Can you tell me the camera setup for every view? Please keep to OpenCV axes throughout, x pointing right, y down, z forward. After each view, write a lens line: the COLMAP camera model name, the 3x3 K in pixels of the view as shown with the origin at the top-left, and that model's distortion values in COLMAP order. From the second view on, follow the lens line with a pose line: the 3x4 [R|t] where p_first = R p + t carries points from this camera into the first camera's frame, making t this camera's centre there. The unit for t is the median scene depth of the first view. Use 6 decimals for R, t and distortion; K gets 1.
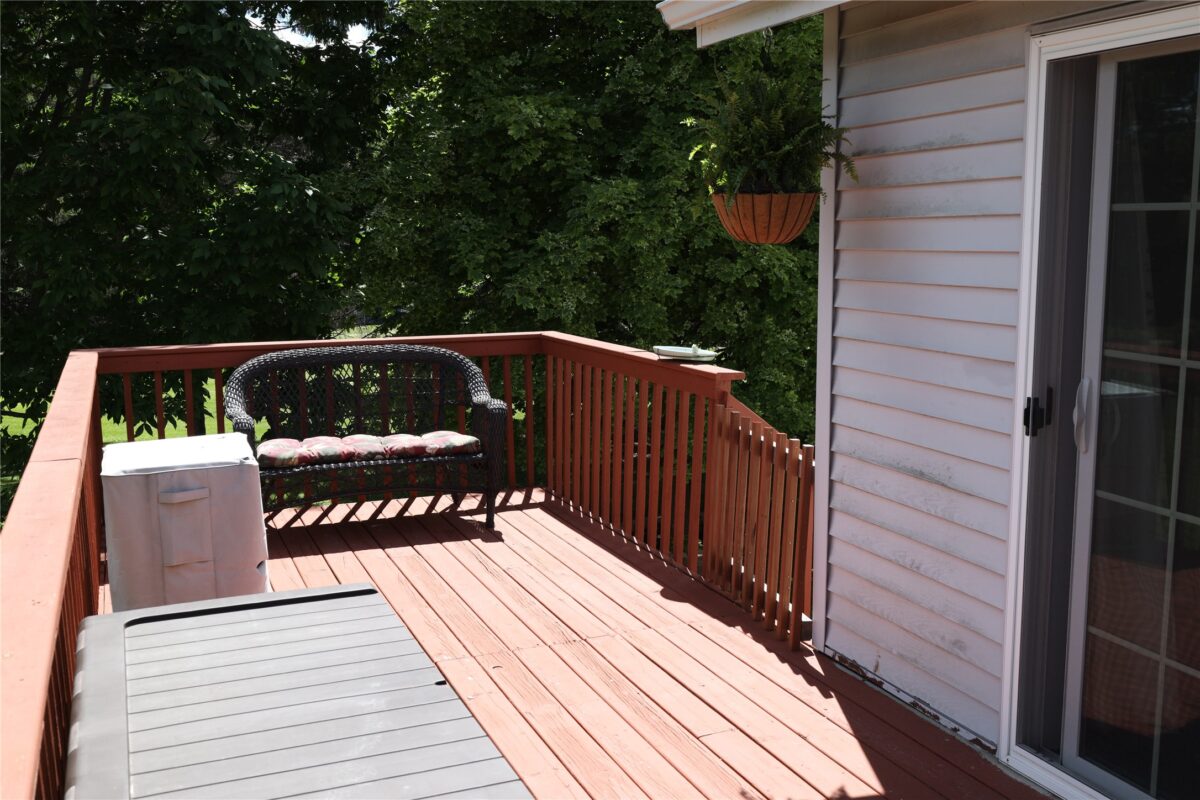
lens RADIAL K [[1140.3, 0, 600.0], [0, 1140.3, 400.0], [0, 0, 1]] dist [0.039837, -0.006872]
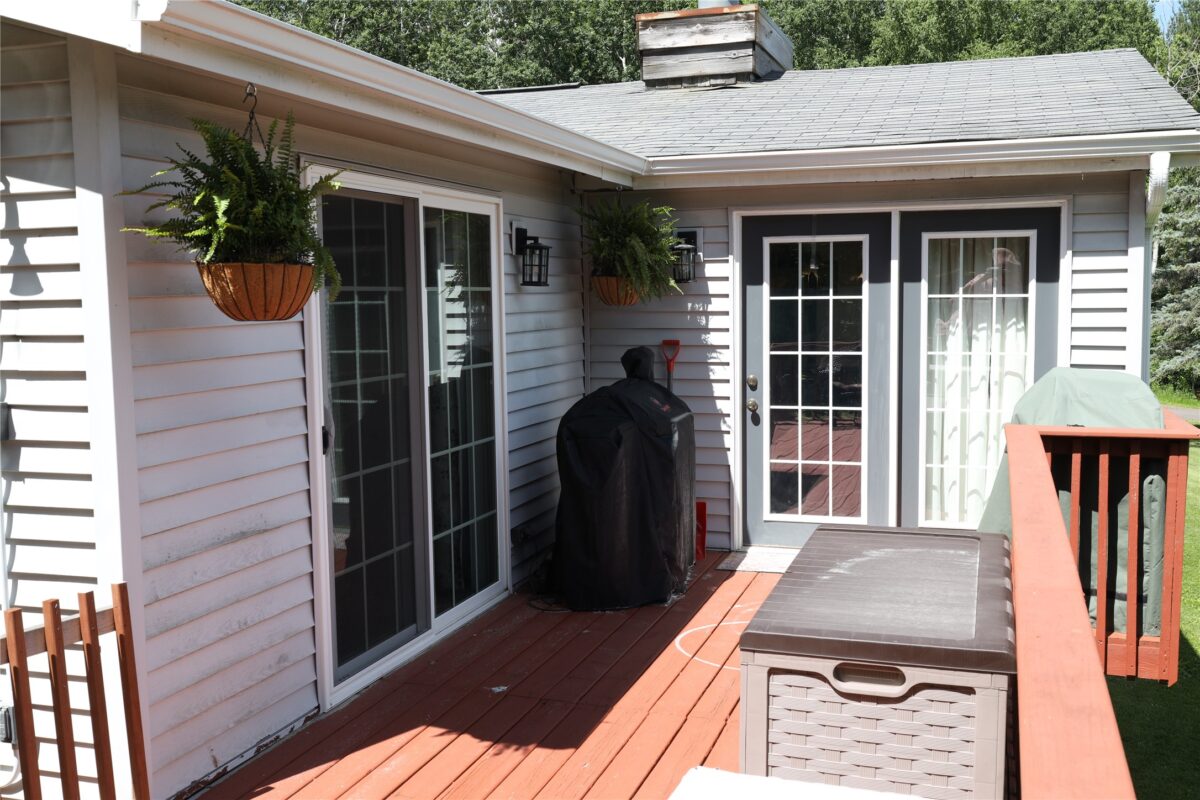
lens RADIAL K [[1140.3, 0, 600.0], [0, 1140.3, 400.0], [0, 0, 1]] dist [0.039837, -0.006872]
pose [[-0.743867, -0.047233, 0.666656, -0.668962], [0.117431, 0.972743, 0.199951, -0.230067], [-0.657930, 0.227023, -0.718045, 1.514493]]
